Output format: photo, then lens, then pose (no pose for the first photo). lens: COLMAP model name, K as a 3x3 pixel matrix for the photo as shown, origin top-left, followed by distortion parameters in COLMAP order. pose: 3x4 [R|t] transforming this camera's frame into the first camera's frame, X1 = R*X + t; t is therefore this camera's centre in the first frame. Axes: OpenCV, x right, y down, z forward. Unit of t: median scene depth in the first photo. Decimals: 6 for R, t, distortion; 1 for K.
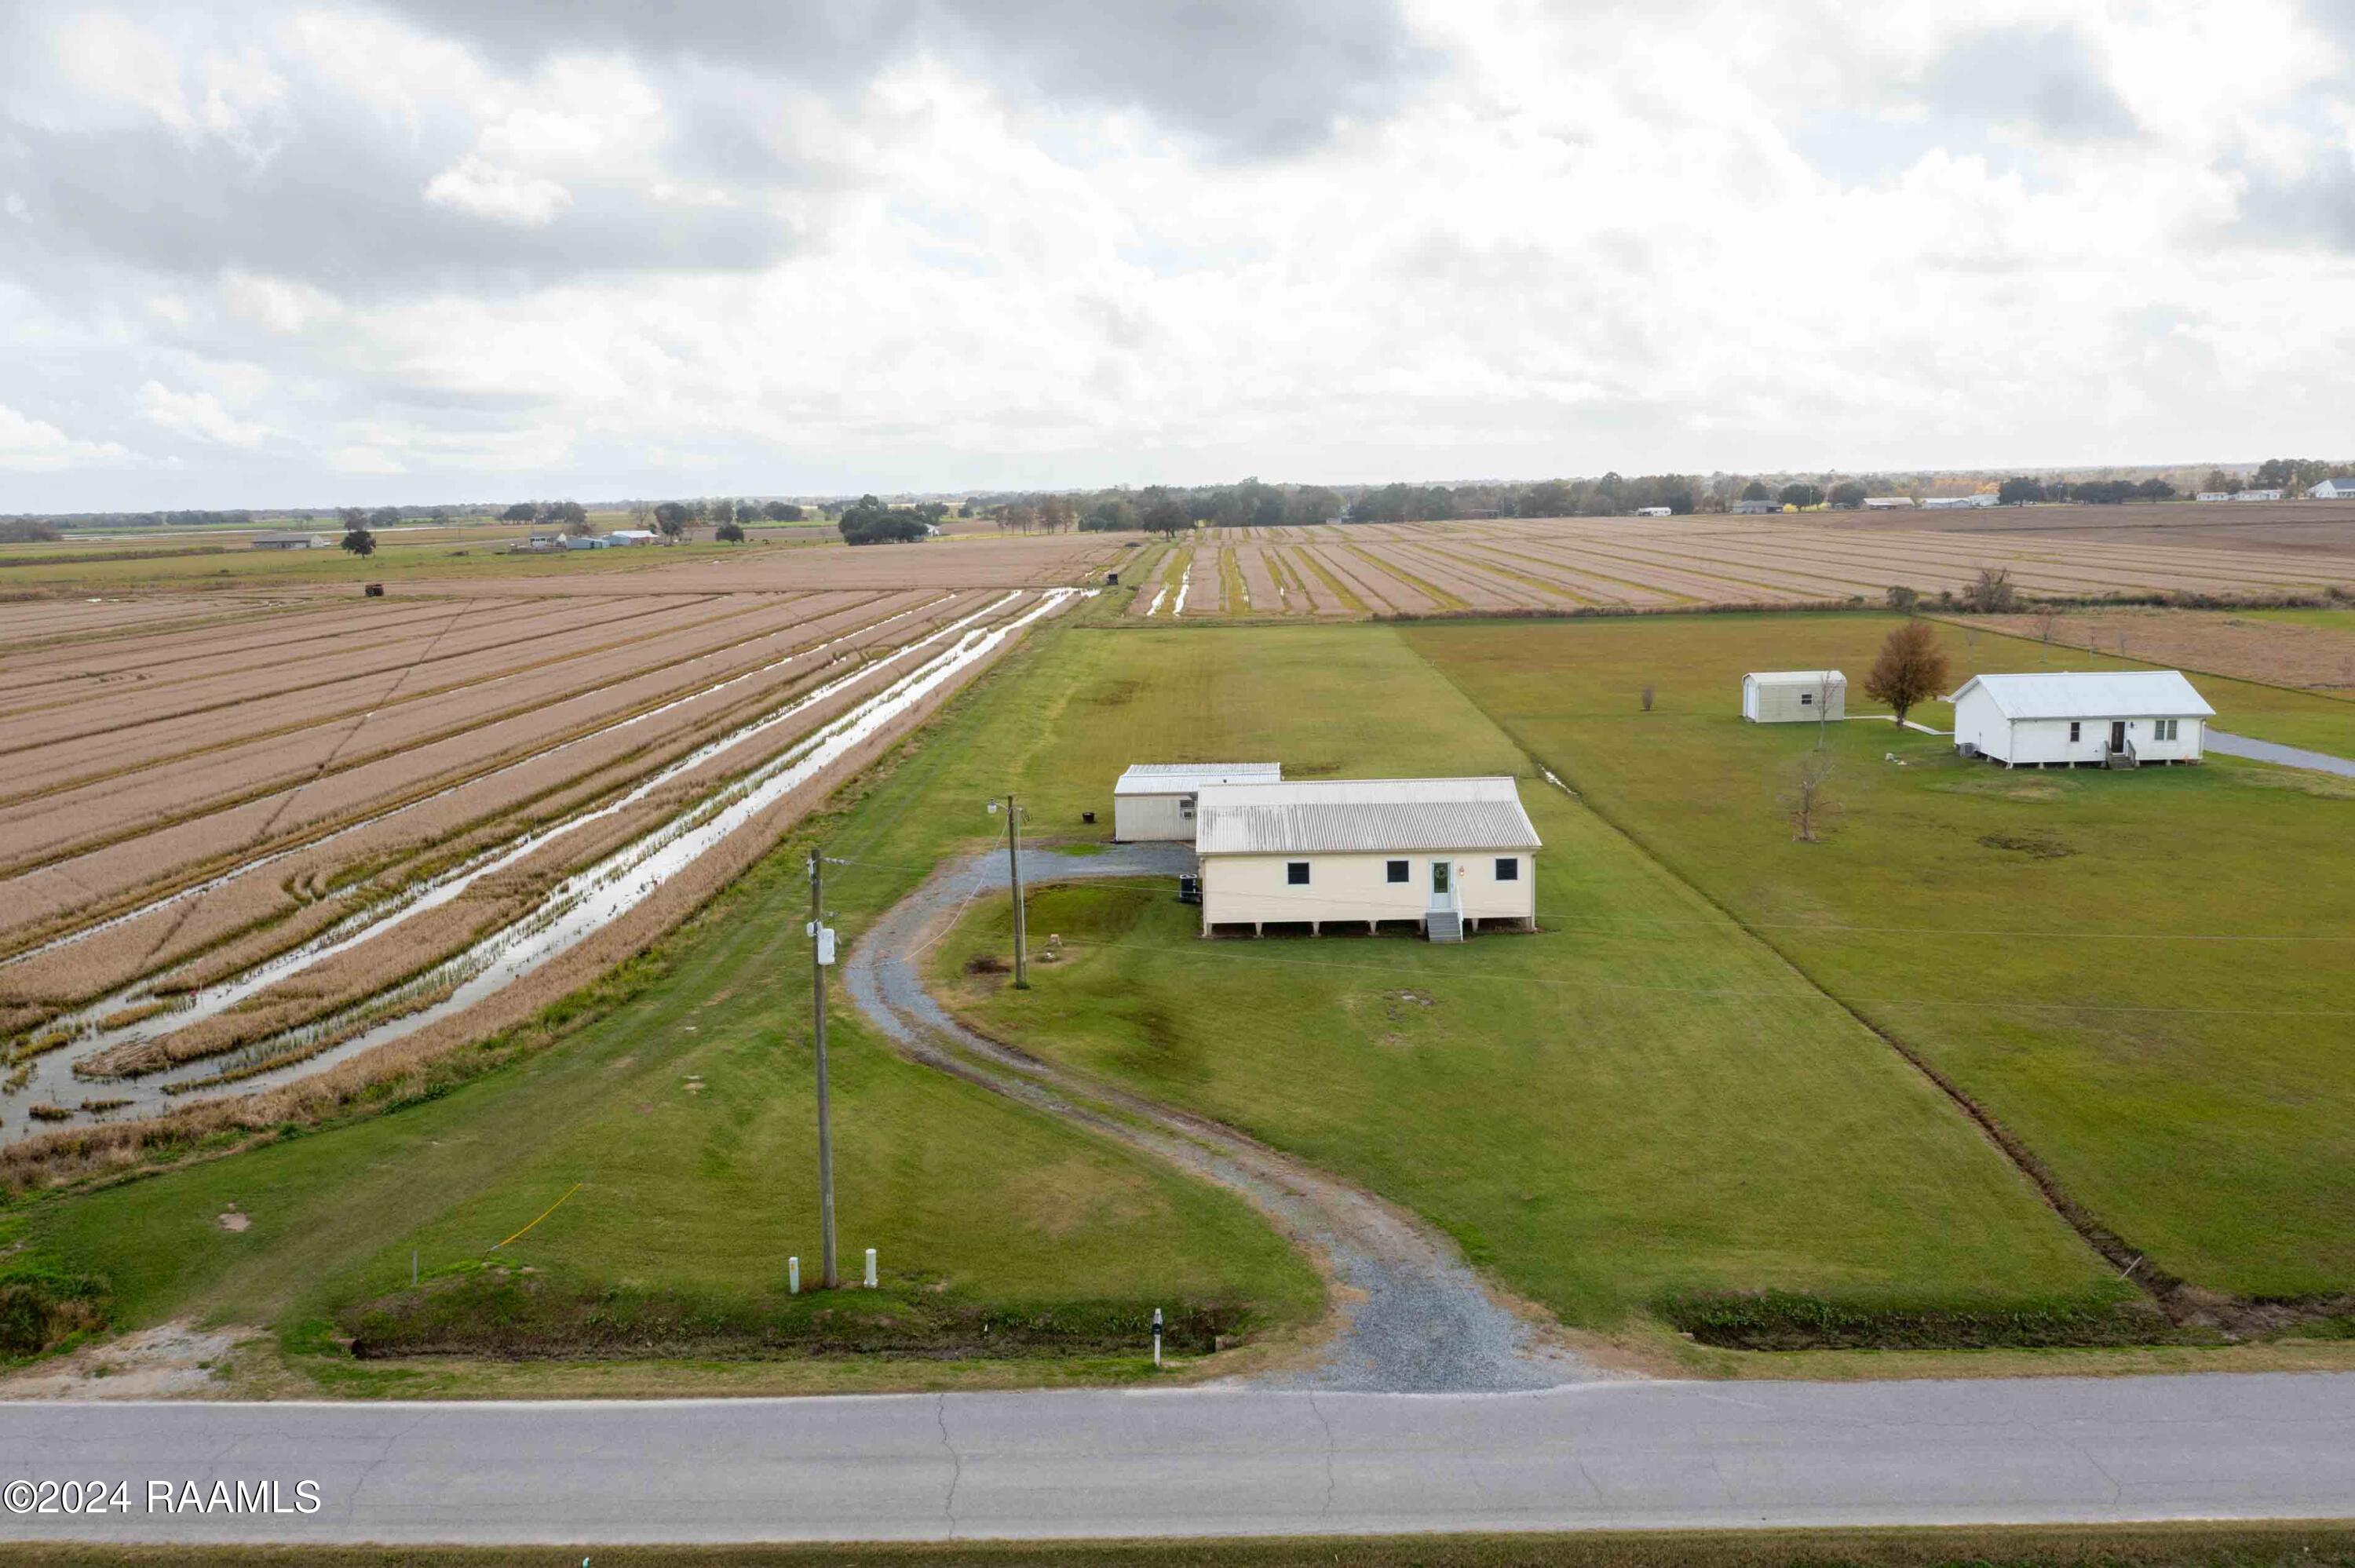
lens RADIAL K [[1865.1, 0, 1175.6], [0, 1865.1, 752.0], [0, 0, 1]] dist [-0.009782, -0.003192]
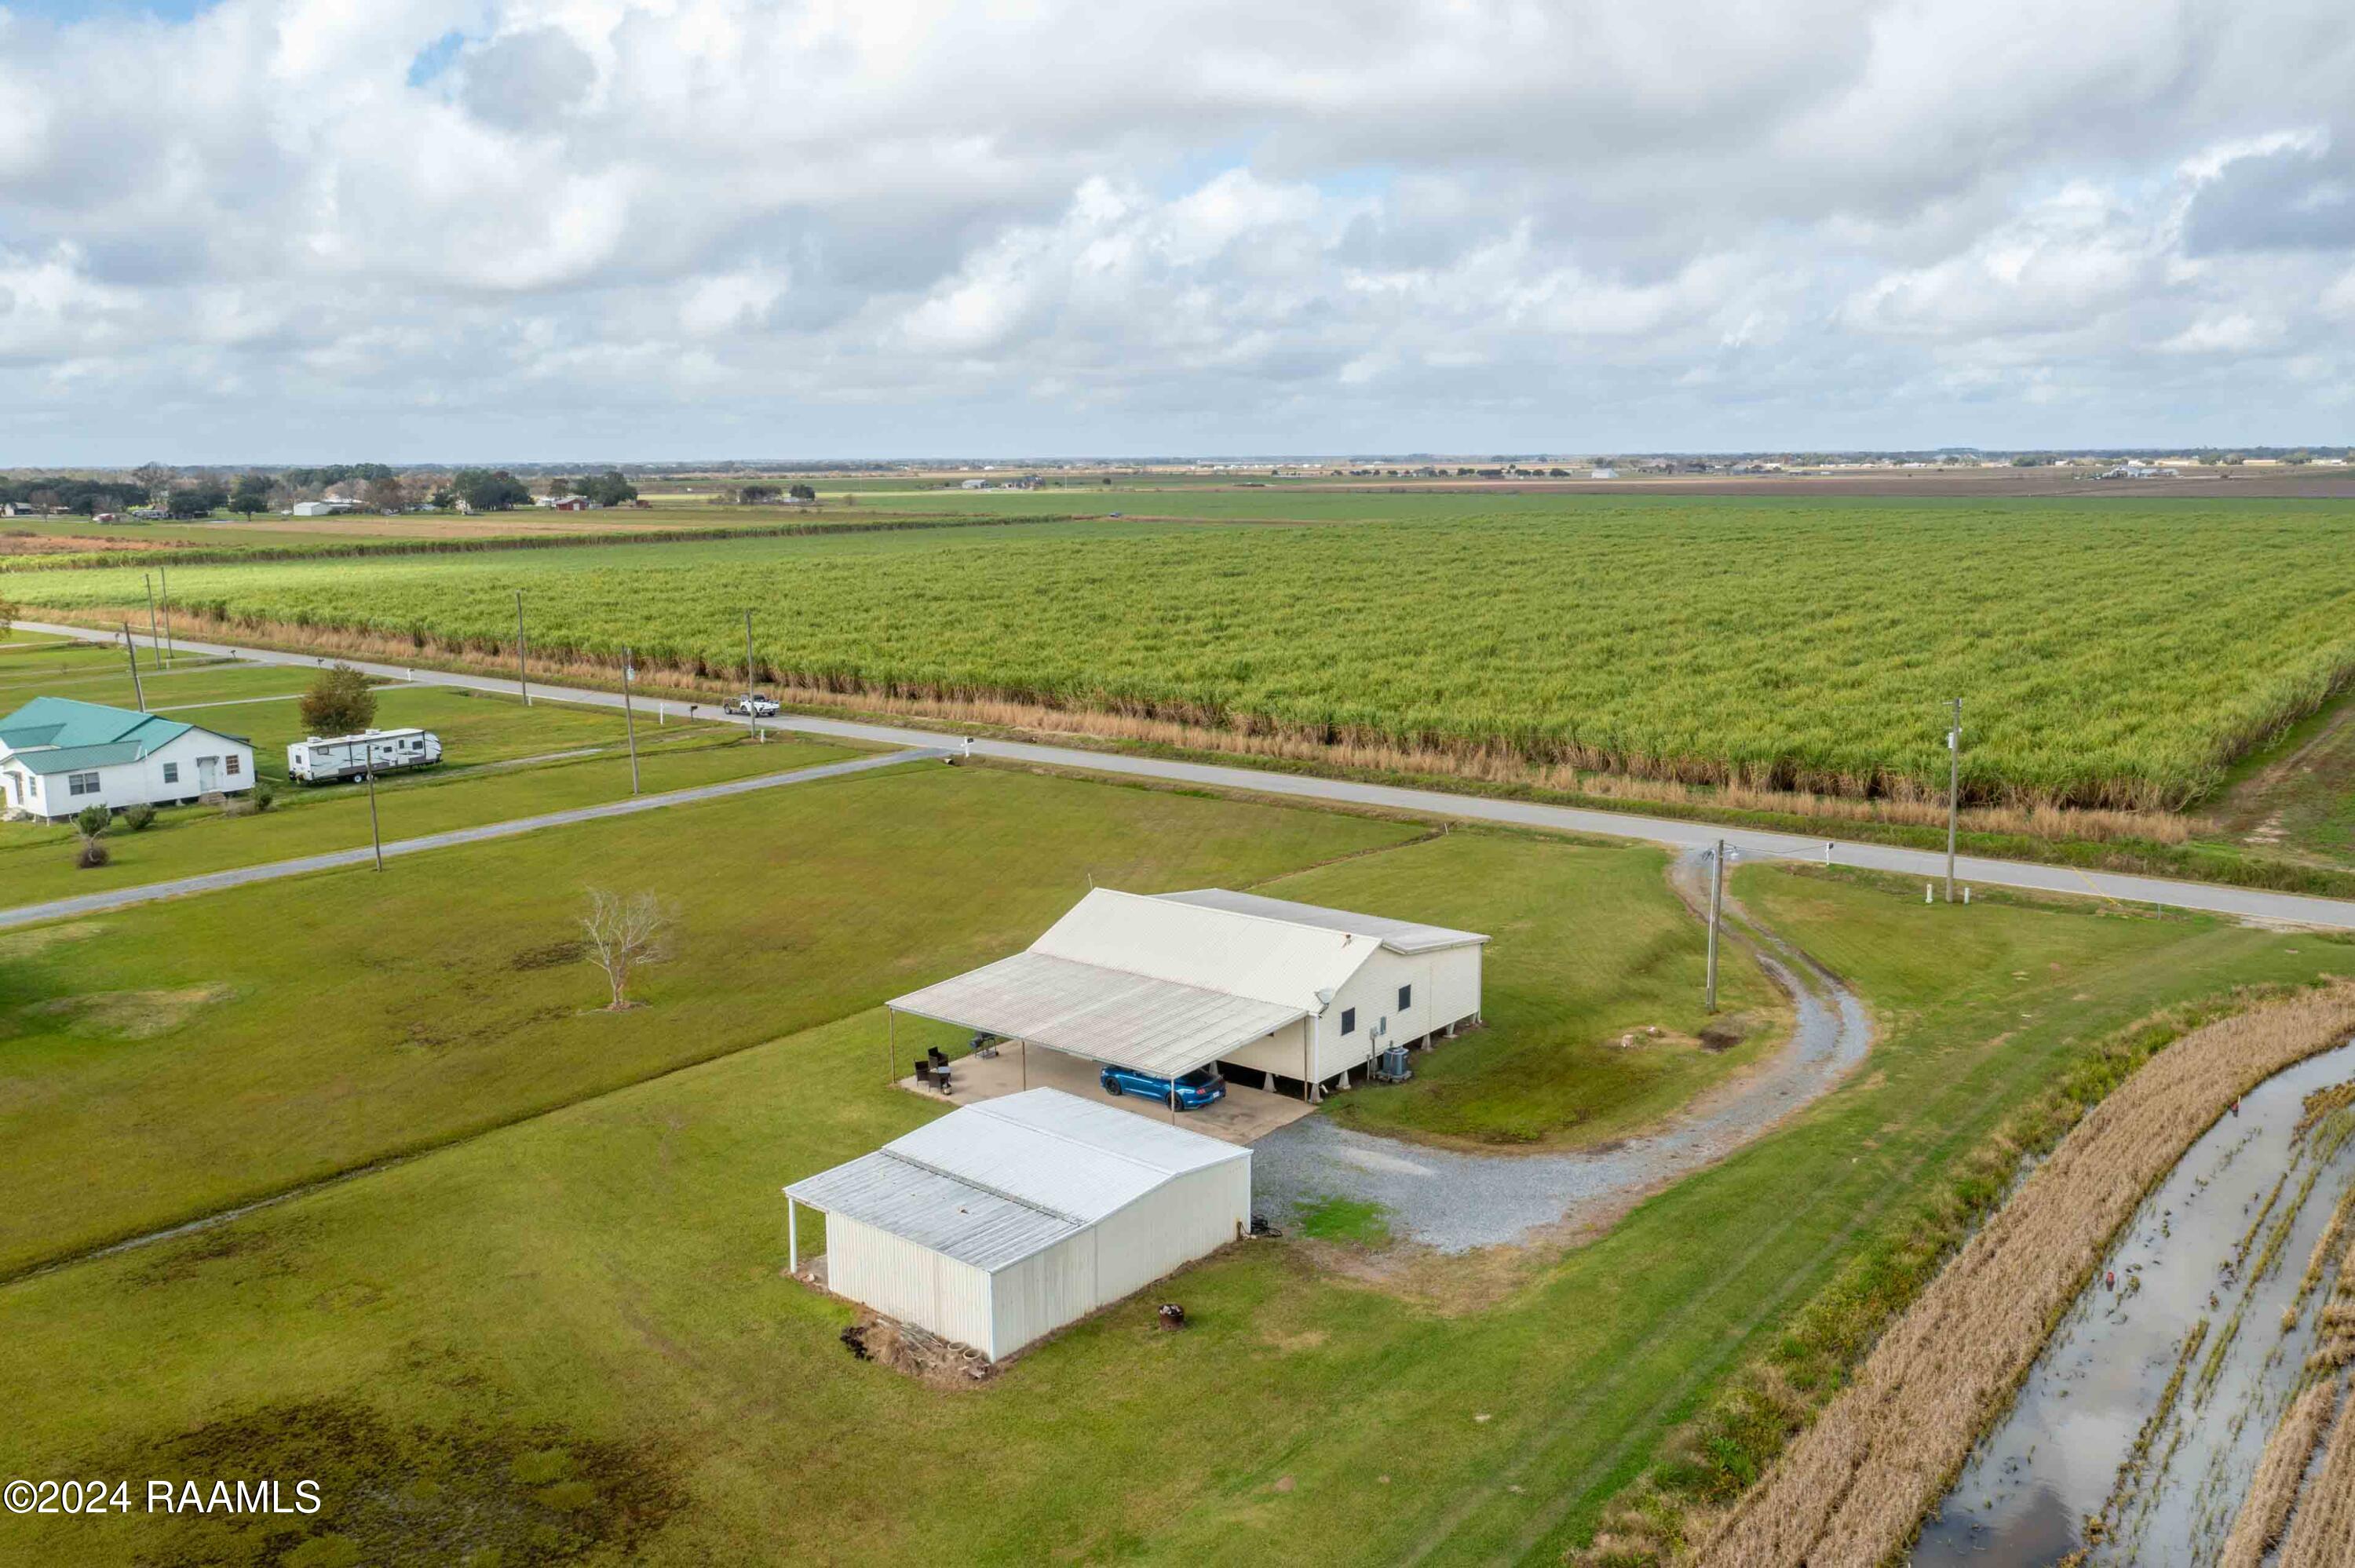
lens RADIAL K [[1865.6, 0, 1177.5], [0, 1865.6, 784.0], [0, 0, 1]] dist [-0.008679, 0.001431]
pose [[-0.794987, -0.072960, 0.602223, -0.262187], [0.112749, 0.957672, 0.264861, -0.178312], [-0.596057, 0.278461, -0.753111, 1.067332]]
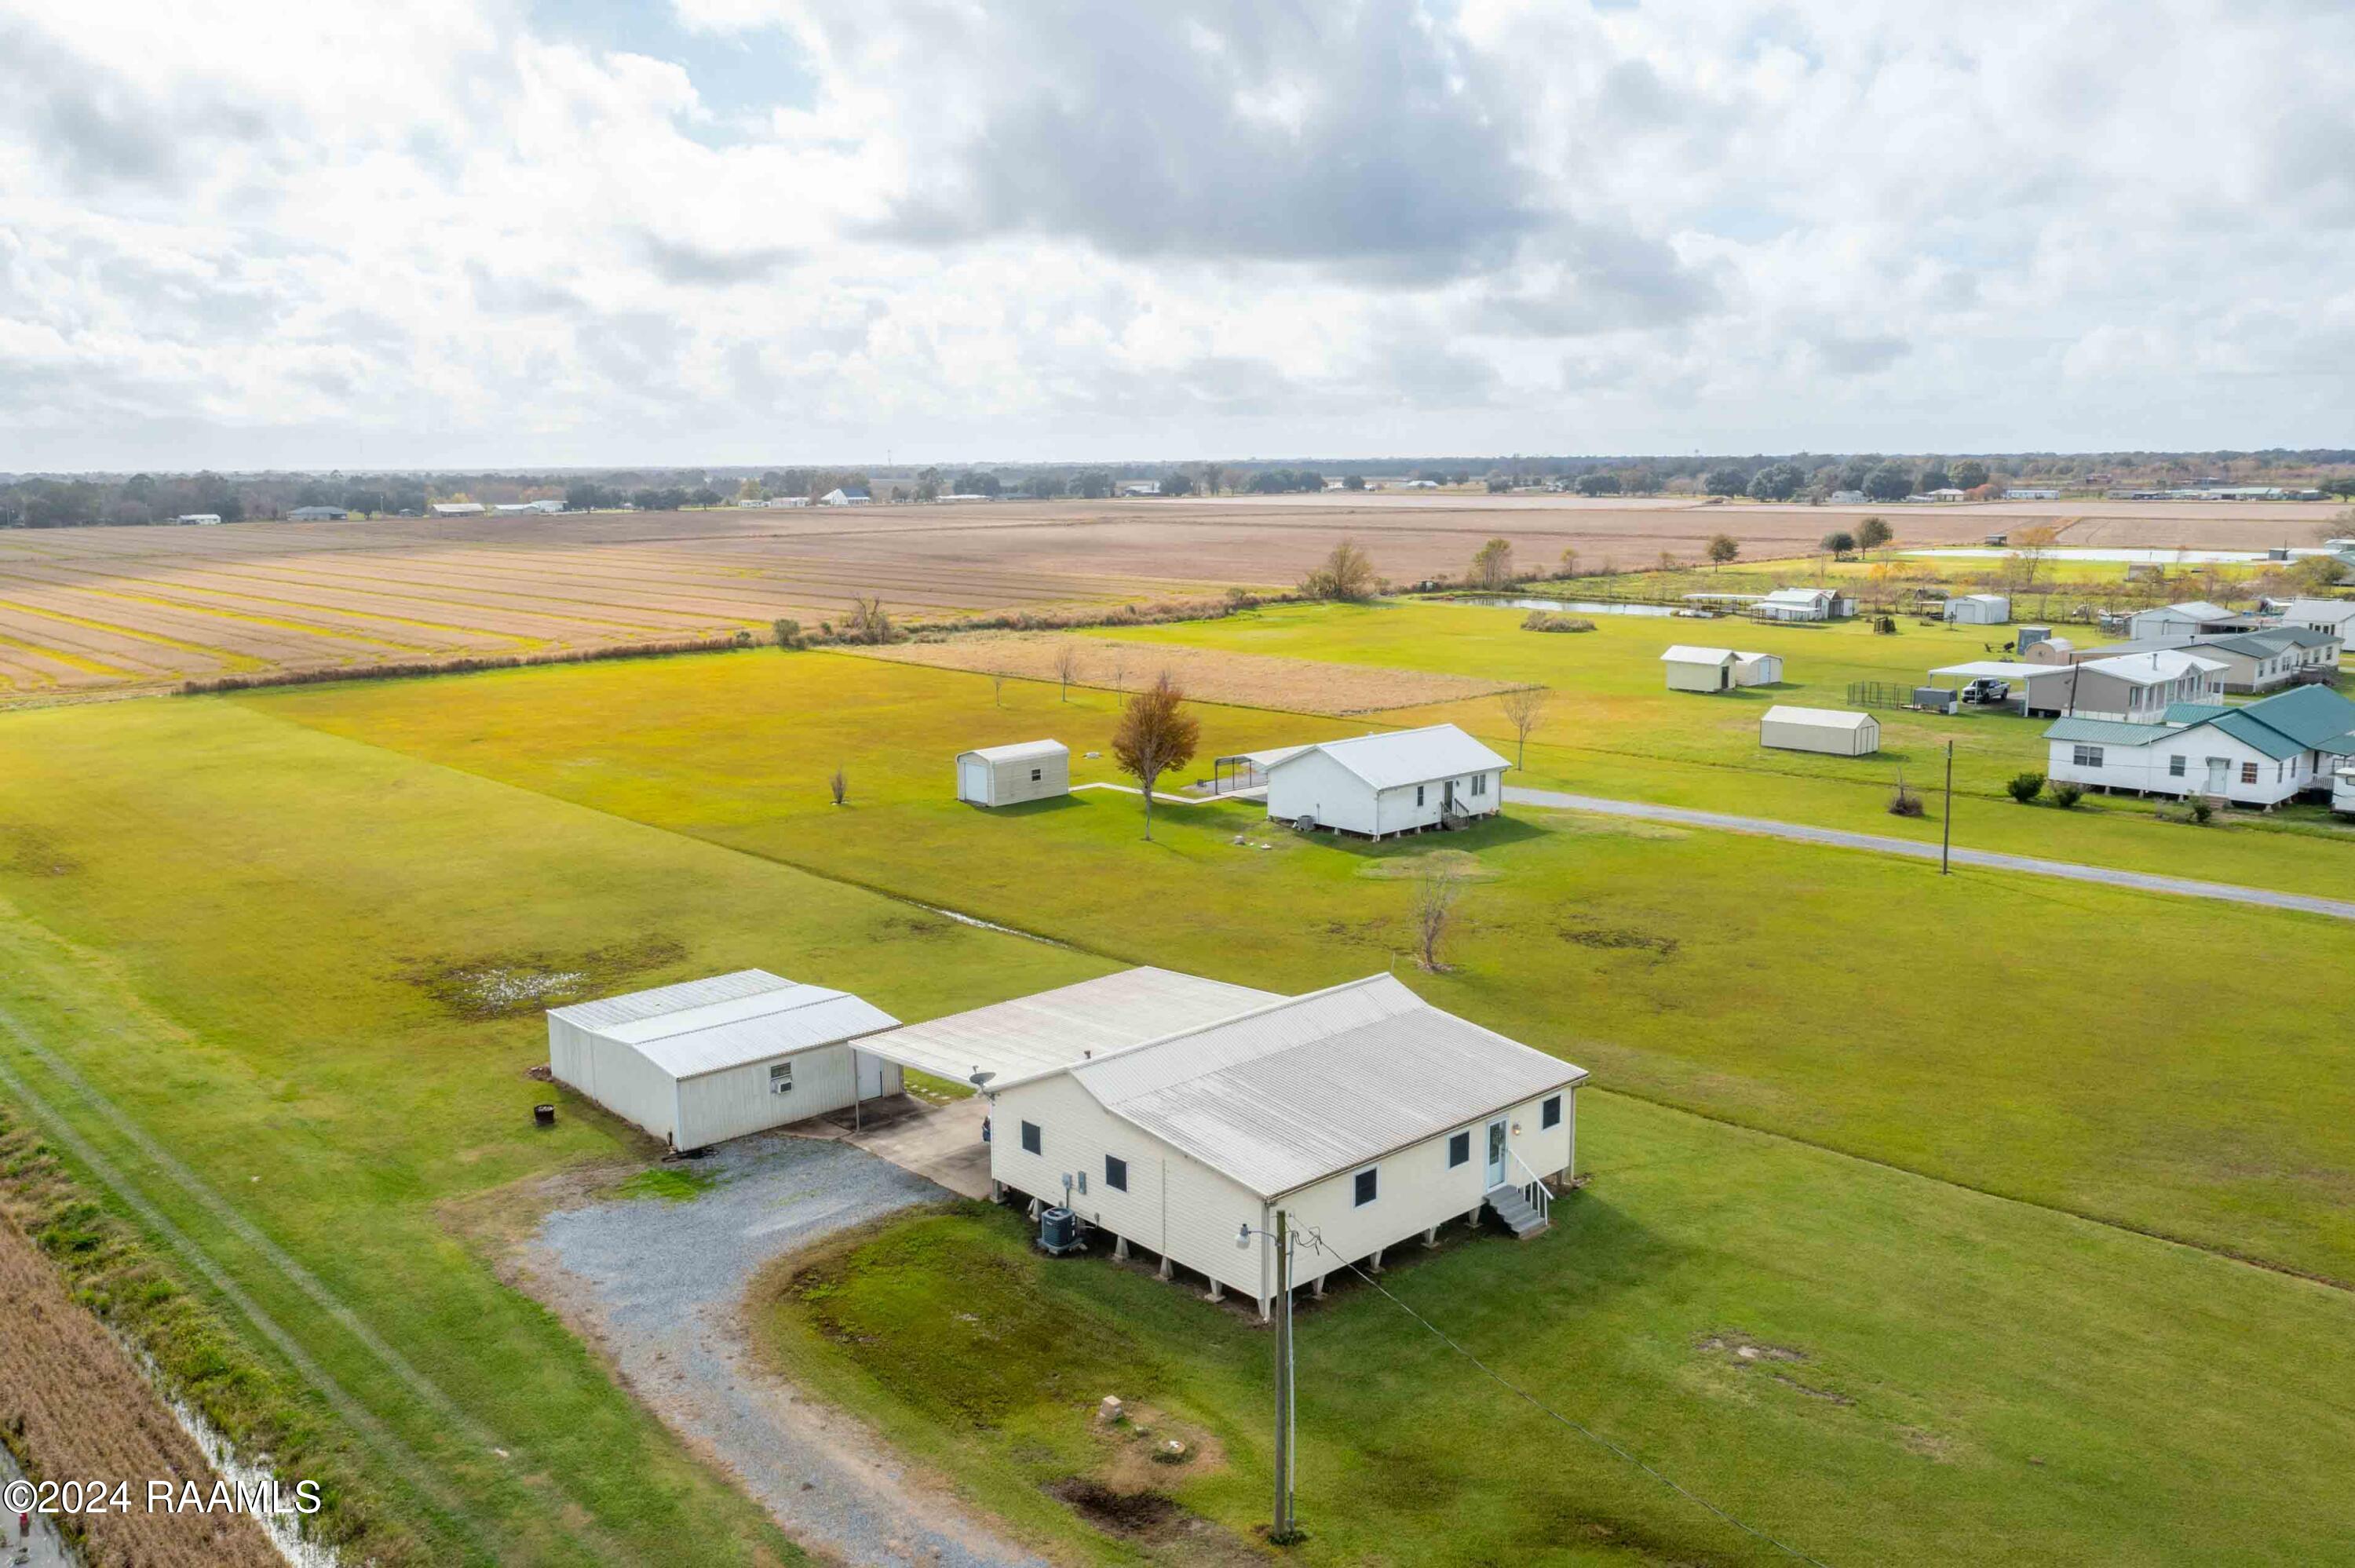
lens RADIAL K [[1865.6, 0, 1177.5], [0, 1865.6, 784.0], [0, 0, 1]] dist [-0.008679, 0.001431]
pose [[0.713923, -0.101027, 0.692898, -0.253357], [0.089255, 0.994595, 0.053052, -0.070636], [-0.694513, 0.023970, 0.719081, 0.332150]]
